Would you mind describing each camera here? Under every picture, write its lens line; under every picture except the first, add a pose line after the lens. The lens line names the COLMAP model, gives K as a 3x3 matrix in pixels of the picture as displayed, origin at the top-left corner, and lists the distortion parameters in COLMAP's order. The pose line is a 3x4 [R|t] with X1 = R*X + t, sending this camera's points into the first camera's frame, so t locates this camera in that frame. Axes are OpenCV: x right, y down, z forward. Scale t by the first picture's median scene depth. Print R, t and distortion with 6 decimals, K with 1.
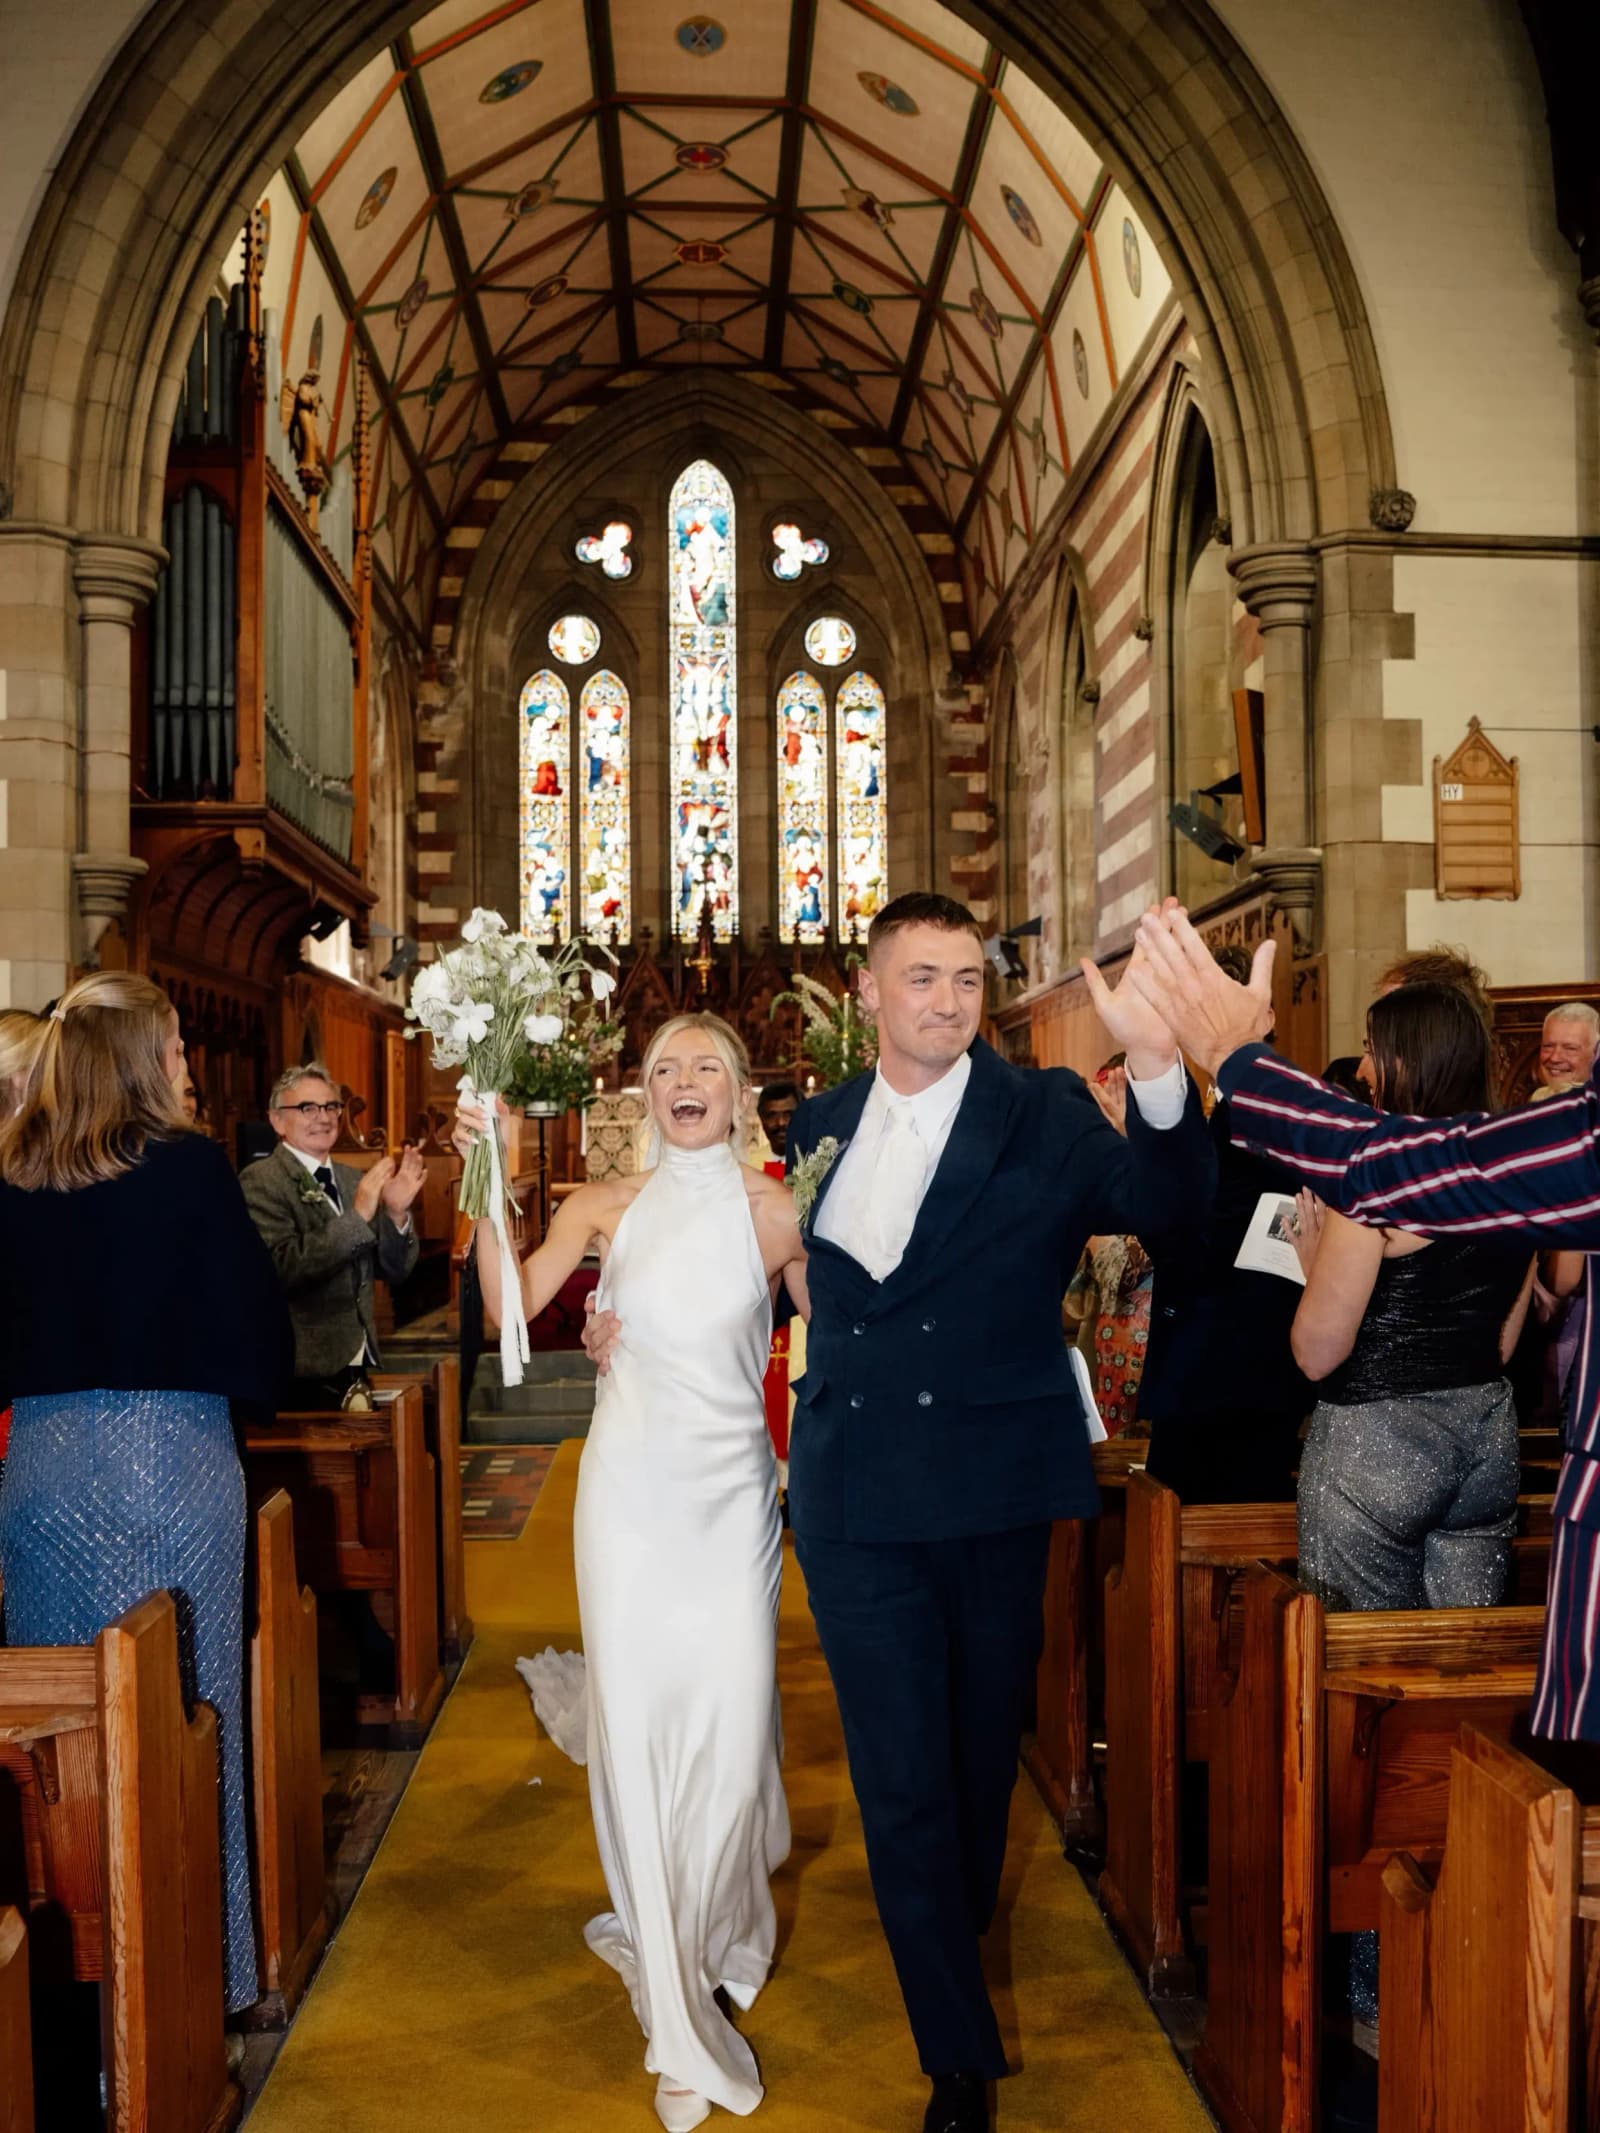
lens RADIAL K [[1542.2, 0, 799.6], [0, 1542.2, 1063.5], [0, 0, 1]] dist [0.028709, 0.000926]
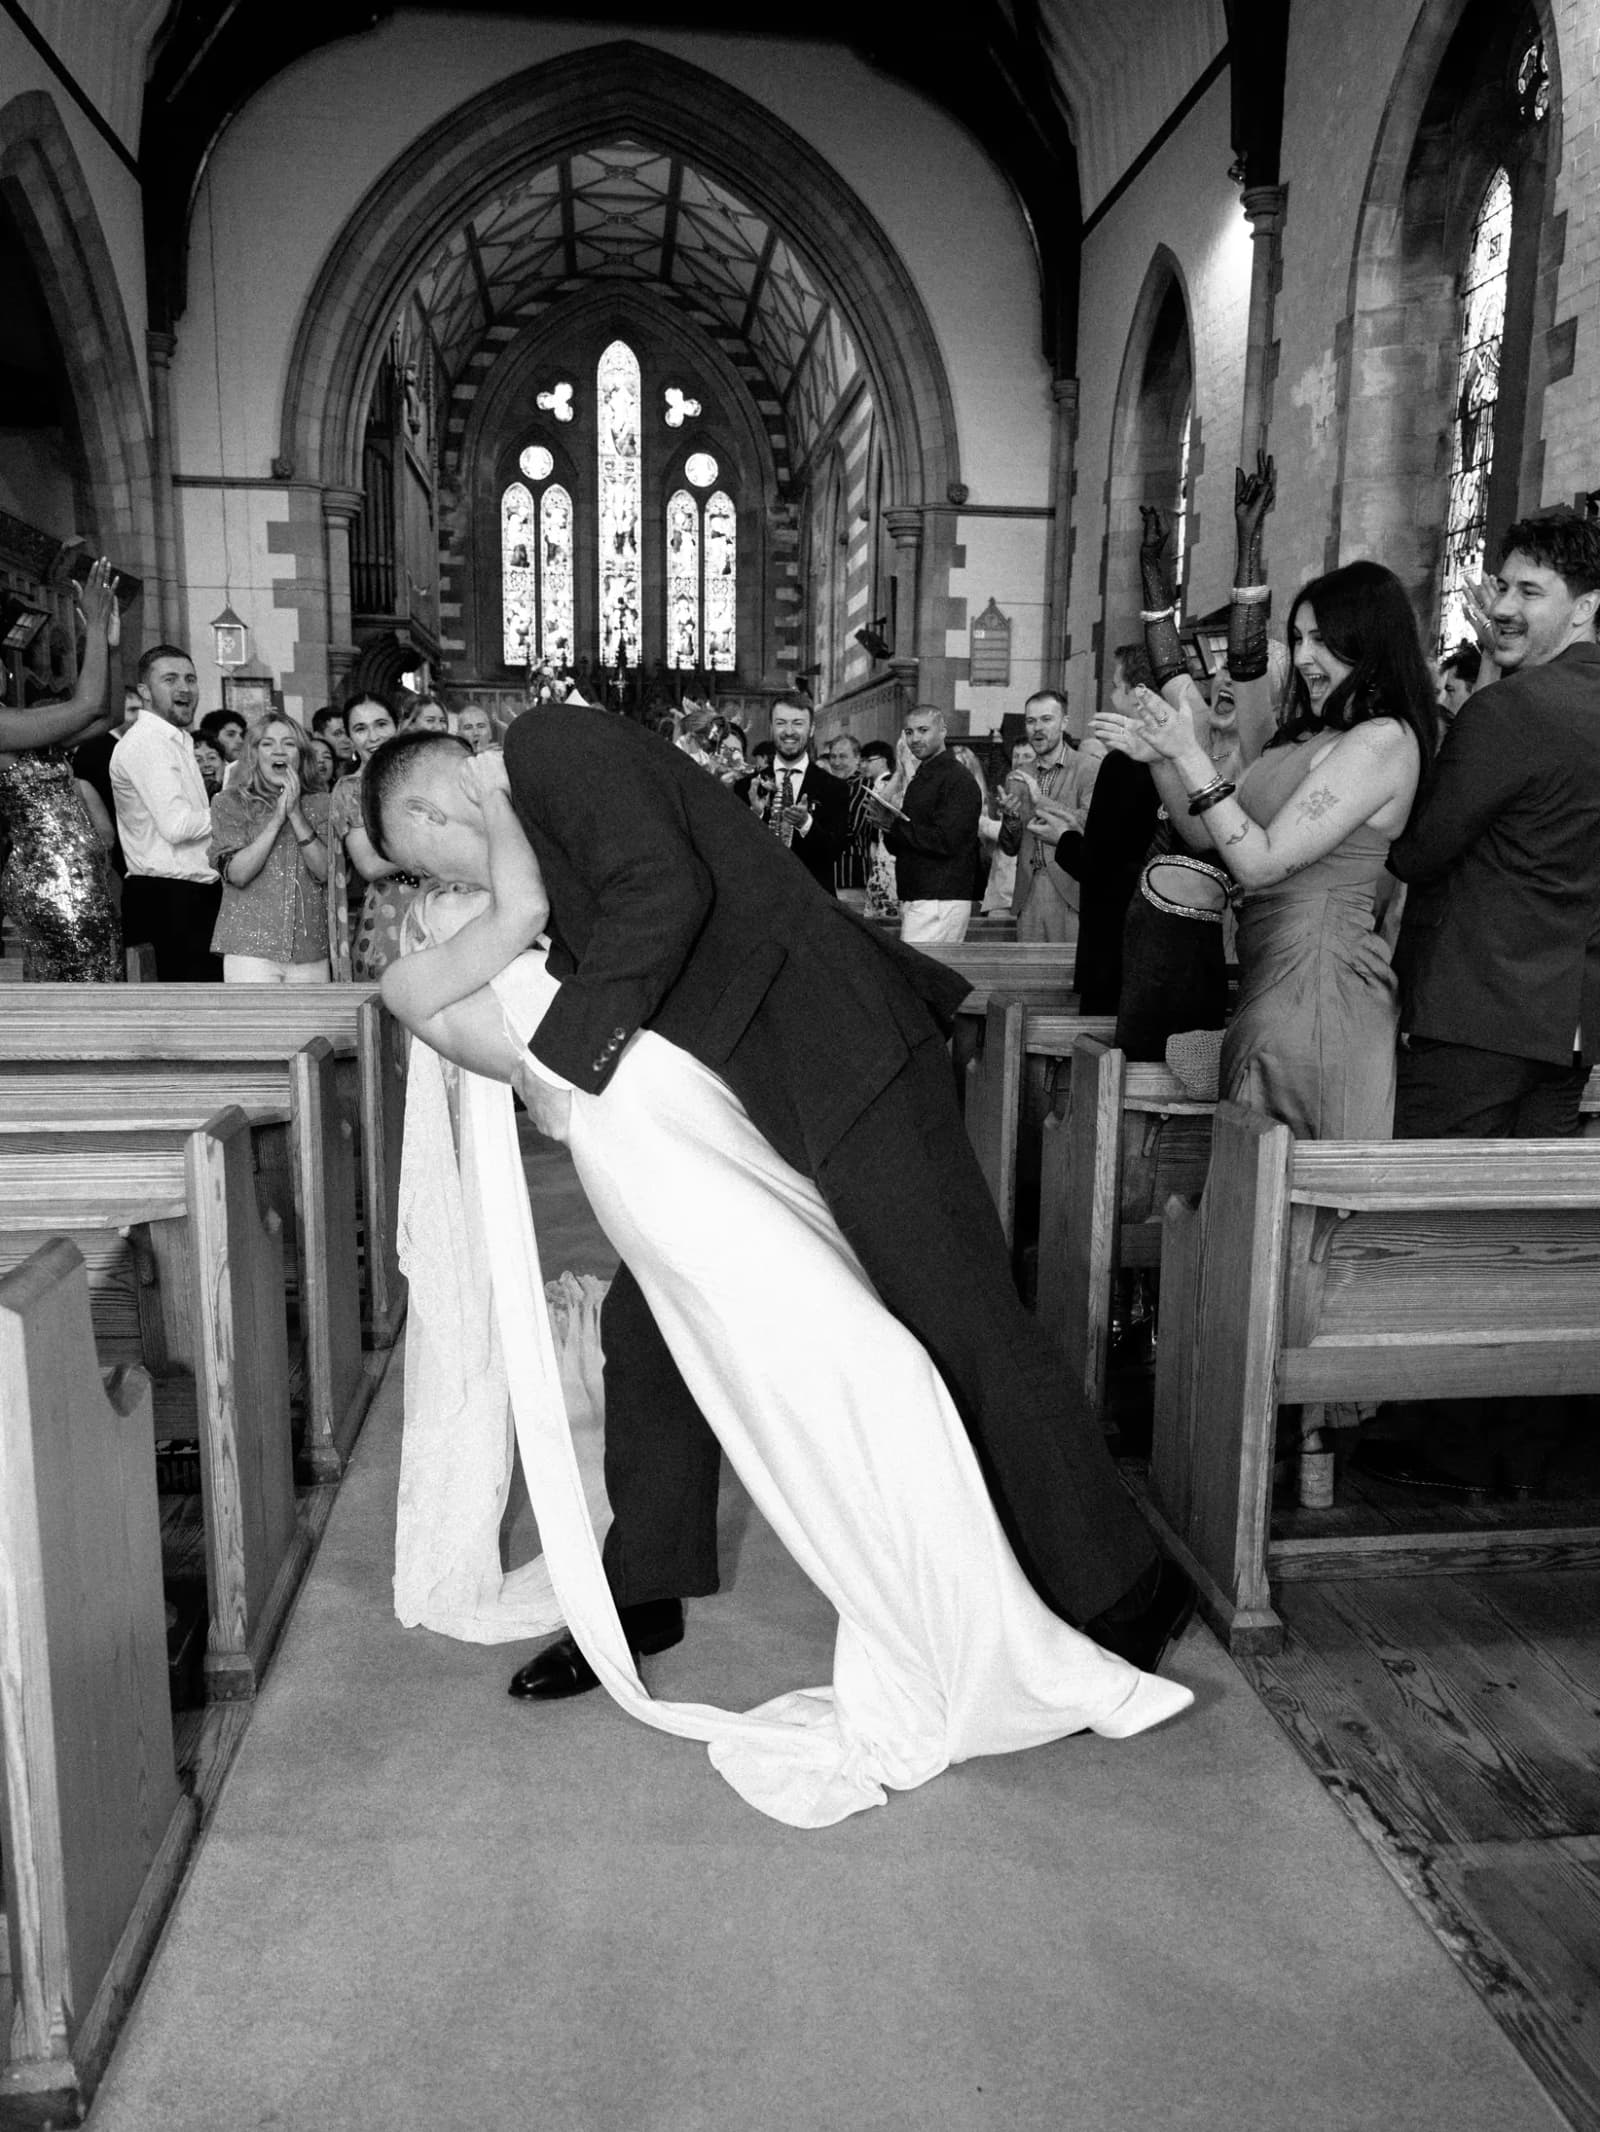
lens RADIAL K [[1541.5, 0, 805.5], [0, 1541.5, 1065.3], [0, 0, 1]] dist [0.028709, 0.000926]
pose [[0.997373, 0.013422, 0.071187, 0.023166], [-0.028623, 0.975742, 0.217045, -0.030455], [-0.066547, -0.218512, 0.973562, -0.715858]]
